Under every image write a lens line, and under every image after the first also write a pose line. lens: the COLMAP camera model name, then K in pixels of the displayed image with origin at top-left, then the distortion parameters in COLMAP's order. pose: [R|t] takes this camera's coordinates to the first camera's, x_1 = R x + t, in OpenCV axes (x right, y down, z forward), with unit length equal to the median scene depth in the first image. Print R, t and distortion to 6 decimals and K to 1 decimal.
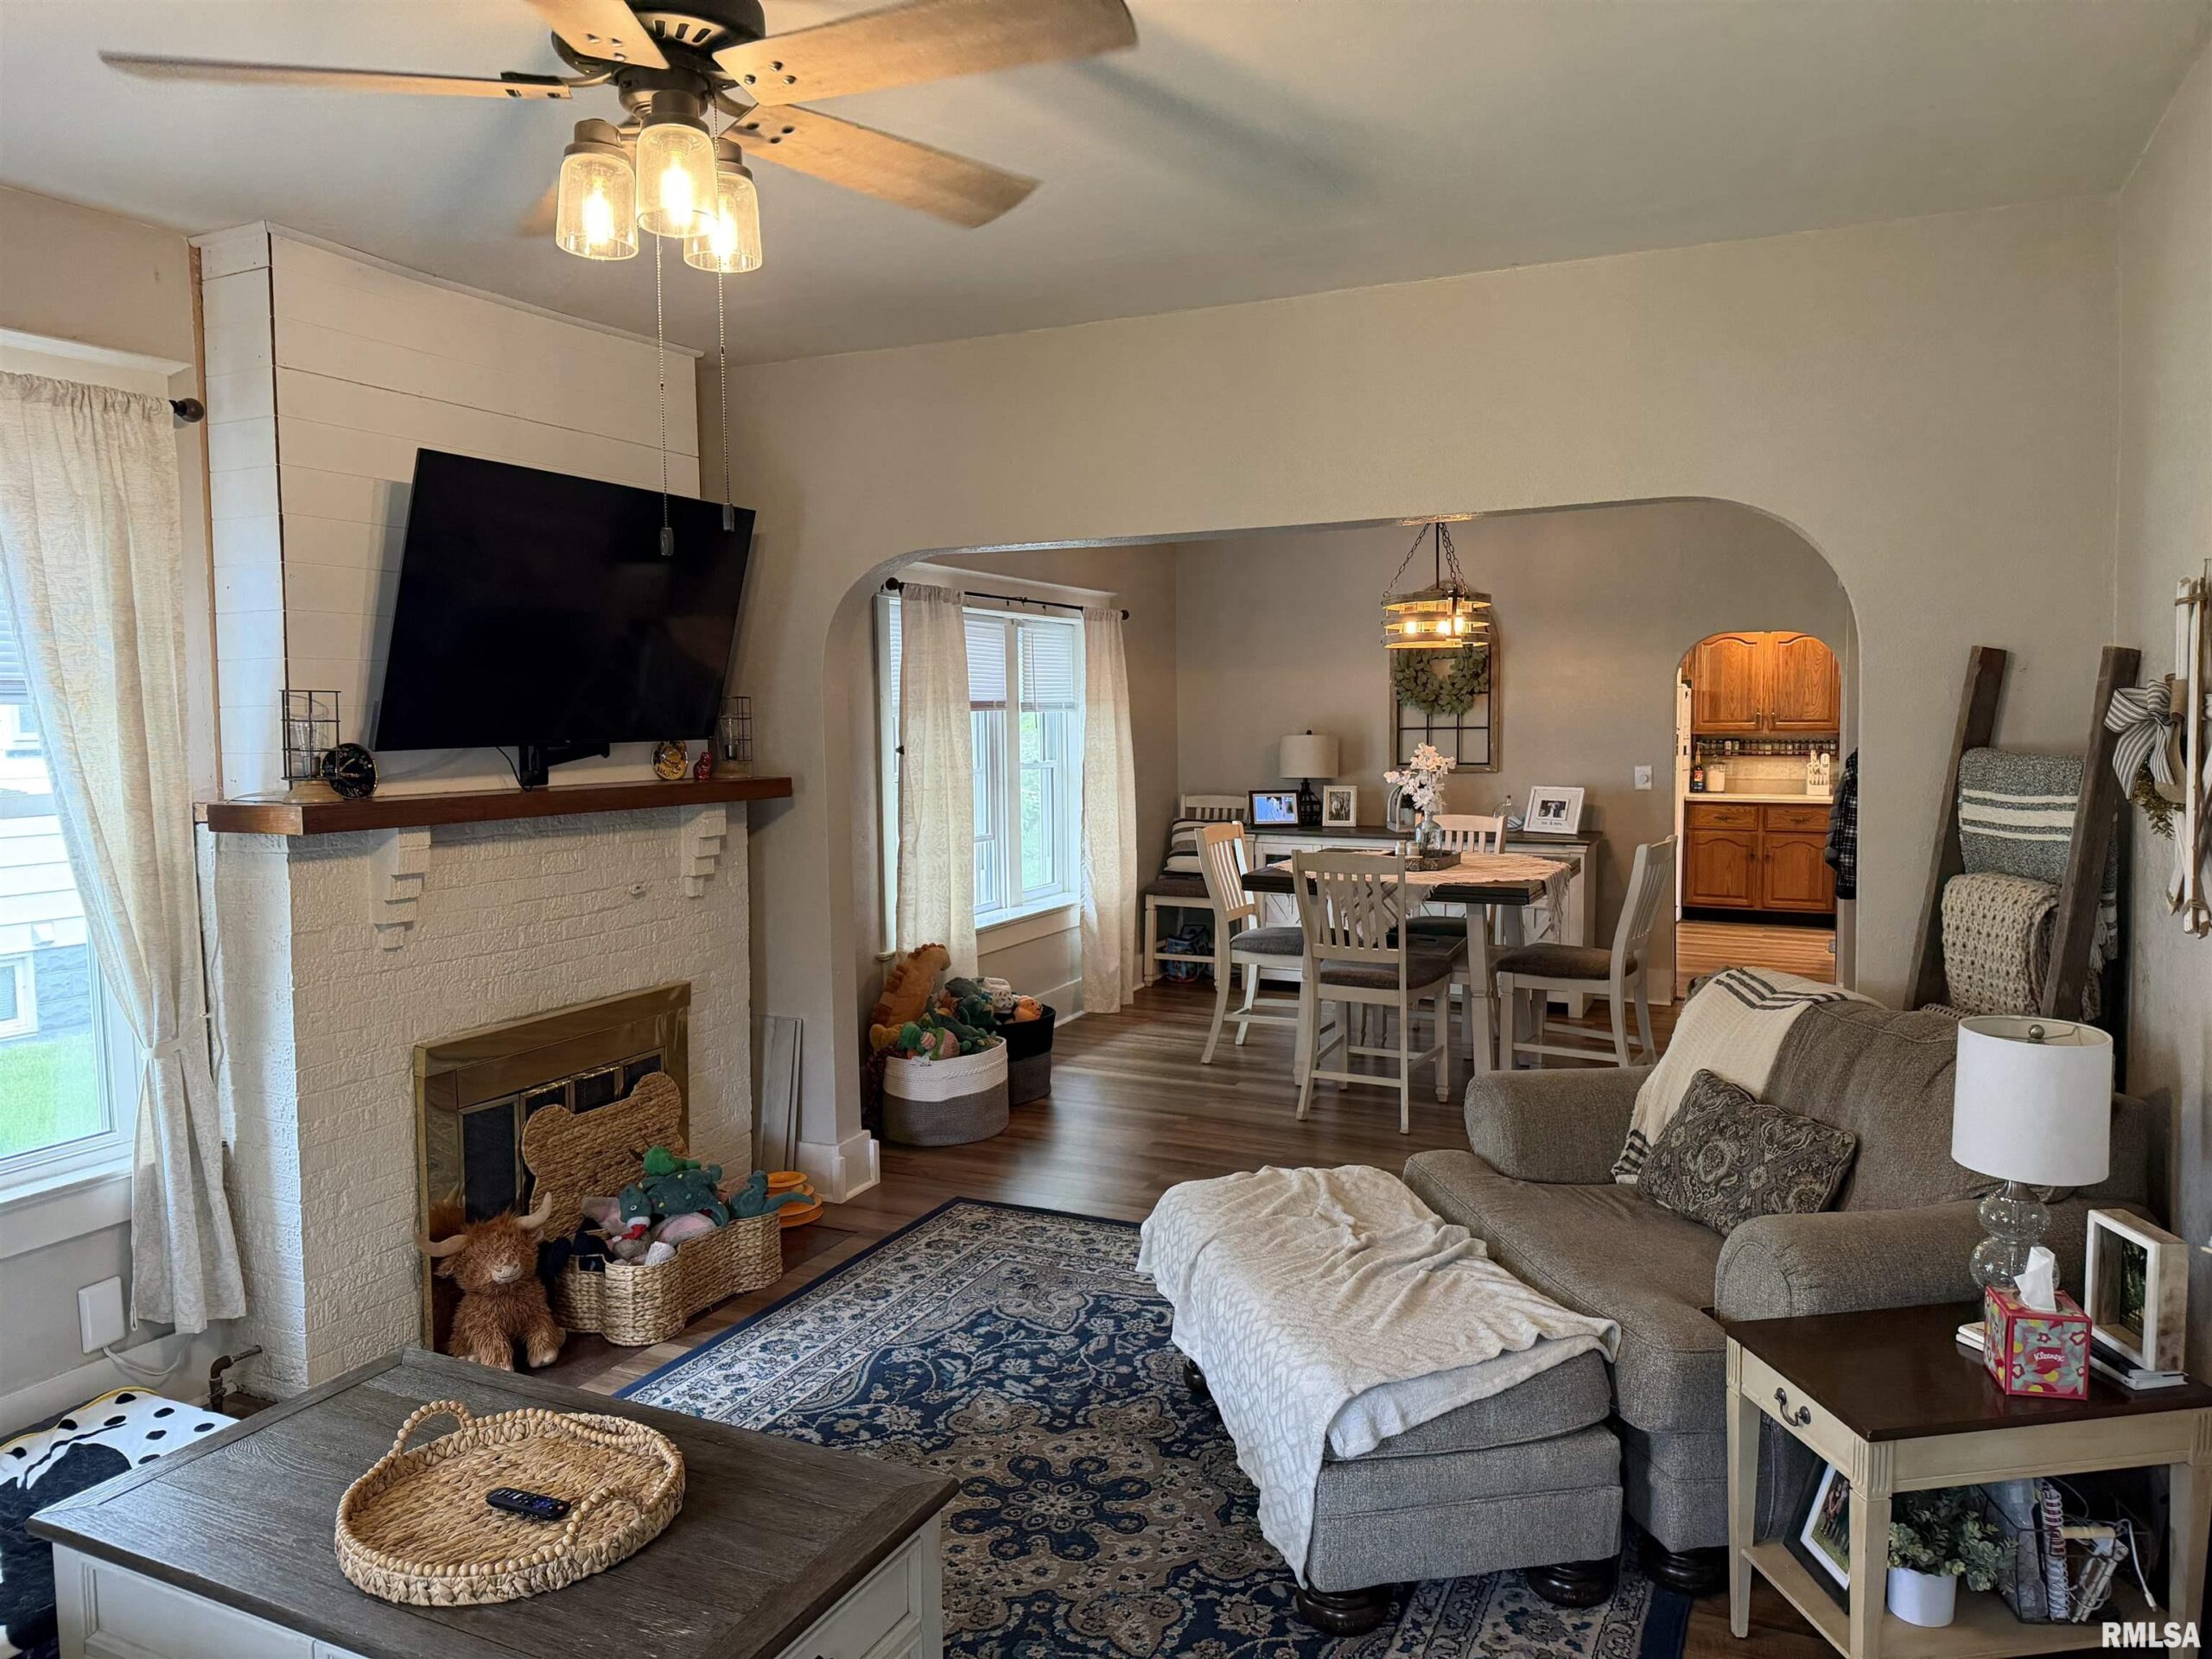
lens RADIAL K [[1546.1, 0, 1105.5], [0, 1546.1, 822.5], [0, 0, 1]] dist [0.049139, -0.063877]
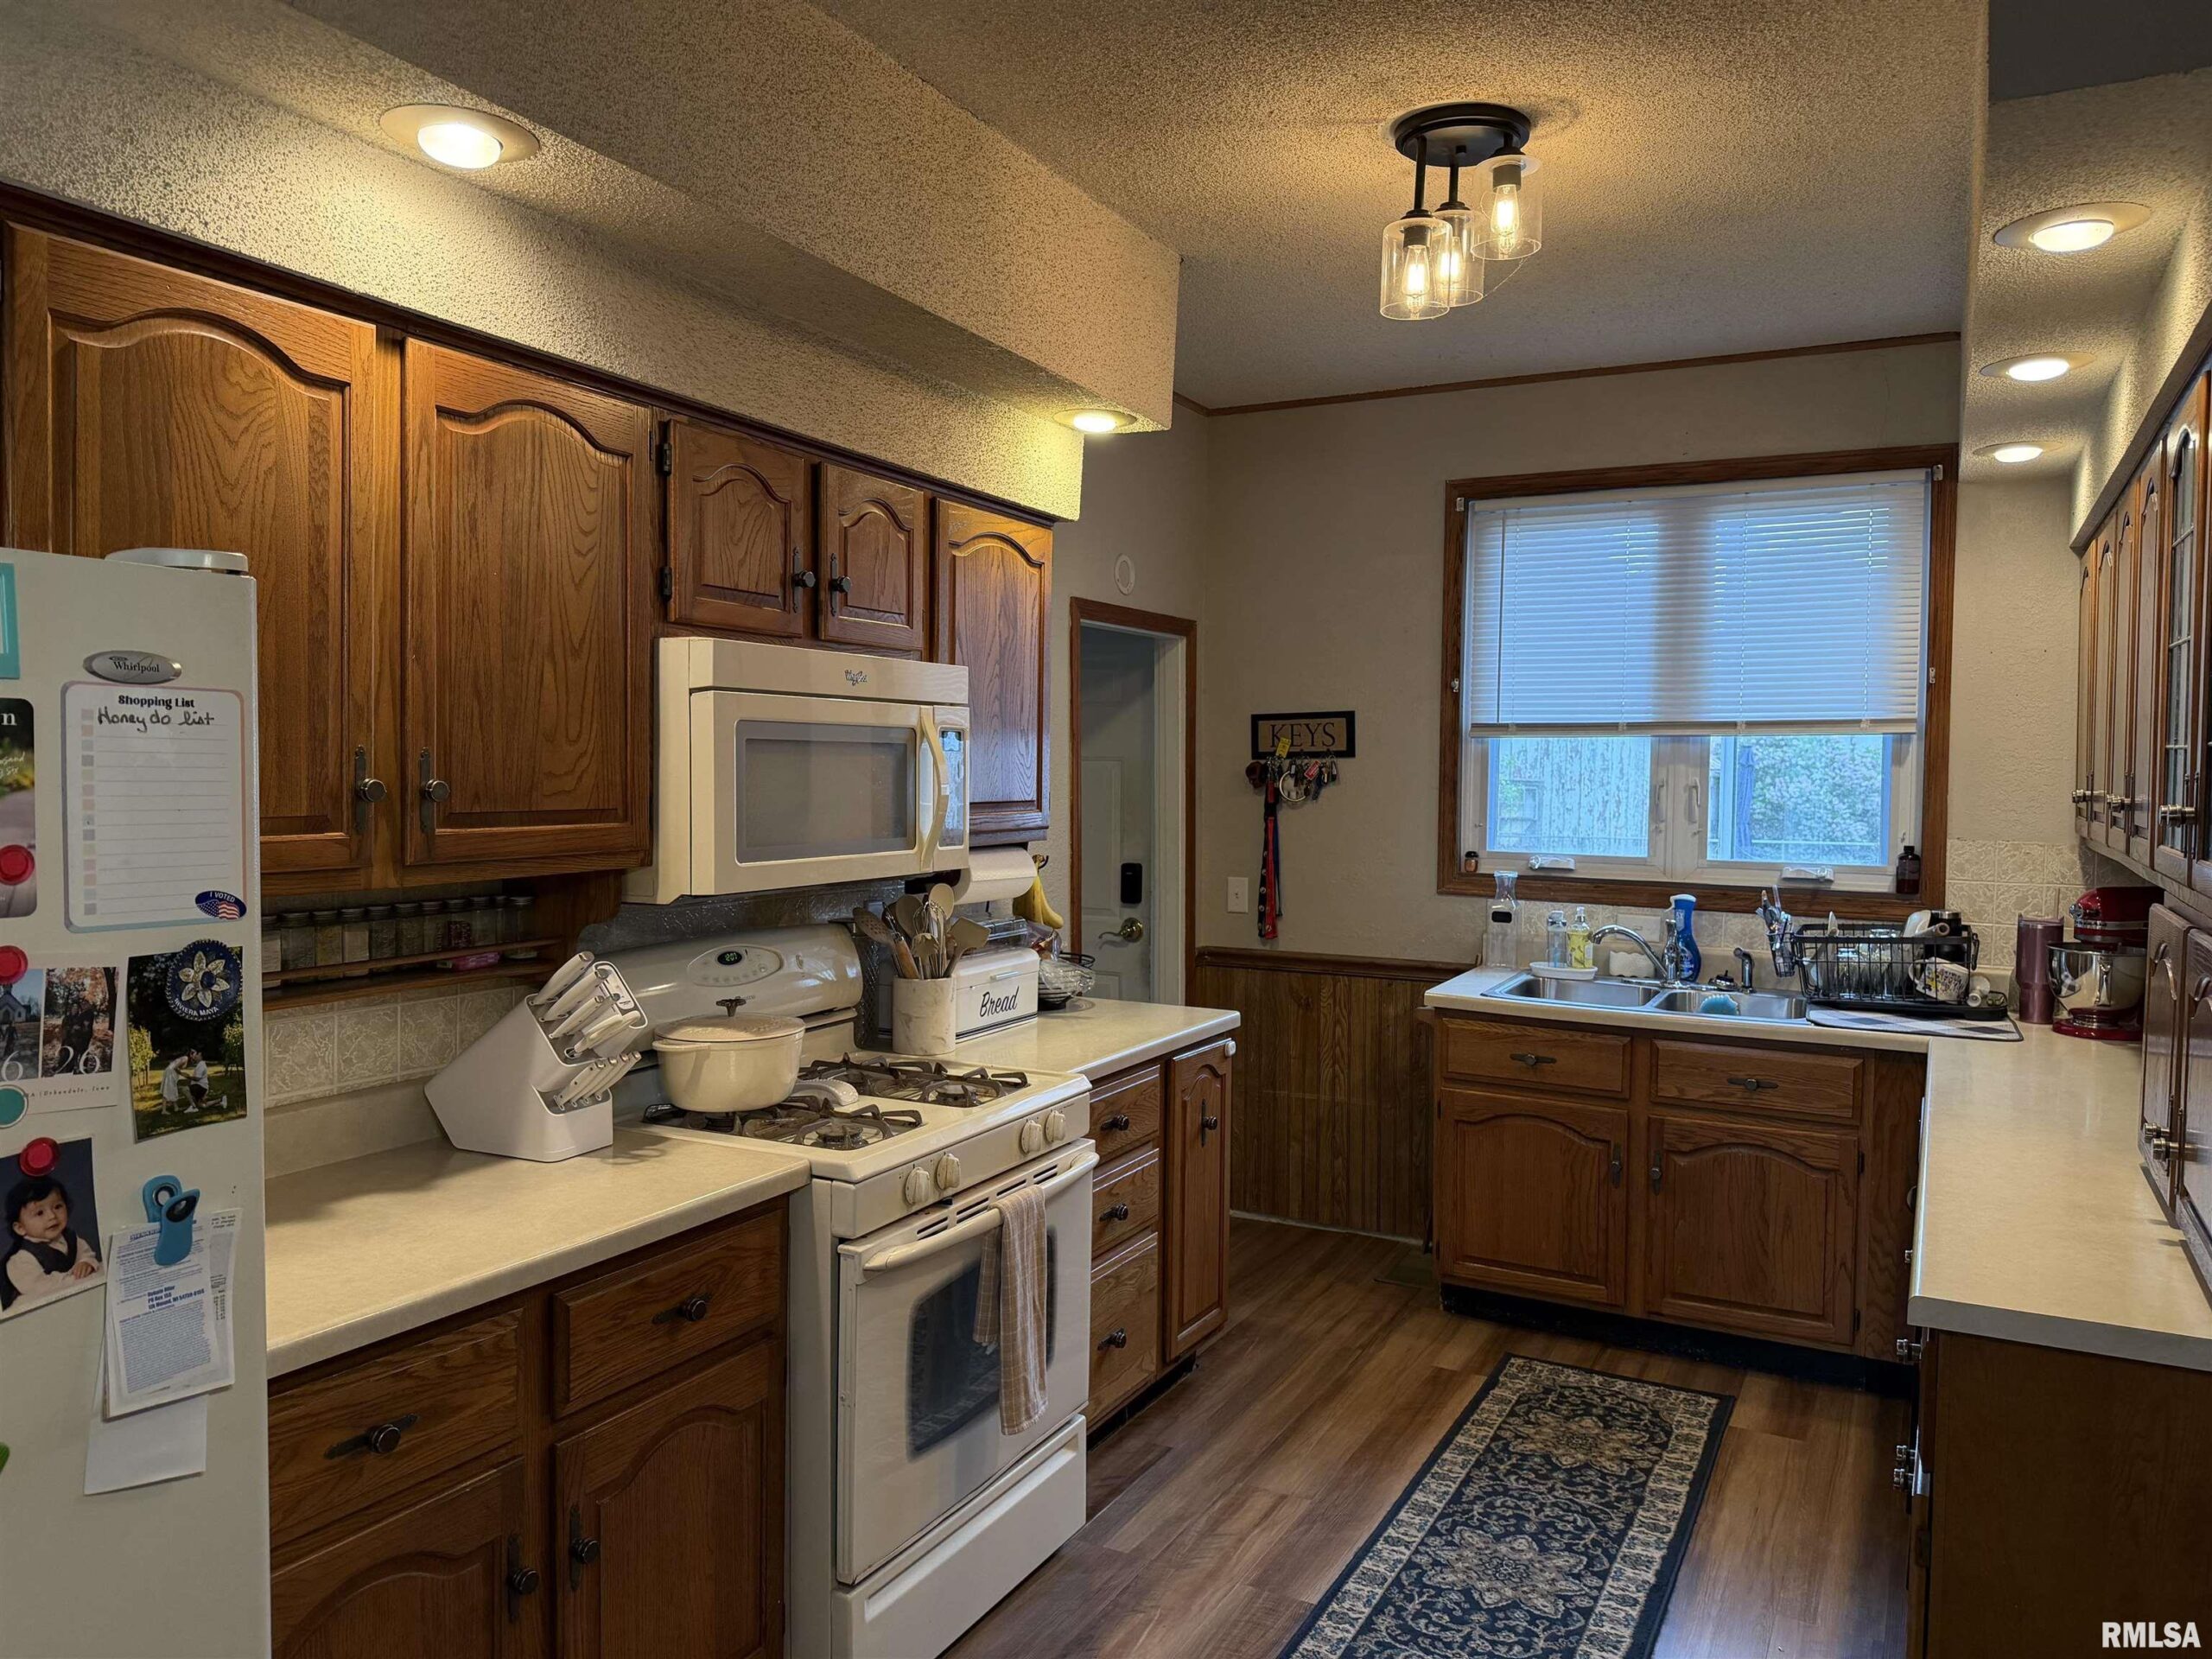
lens RADIAL K [[1546.1, 0, 1097.4], [0, 1546.1, 821.9], [0, 0, 1]] dist [0.049139, -0.063877]
pose [[0.054977, -0.029669, 0.998047, 0.639451], [0.060295, 0.997833, 0.026341, -0.171053], [-0.996665, 0.058729, 0.056646, 2.389864]]
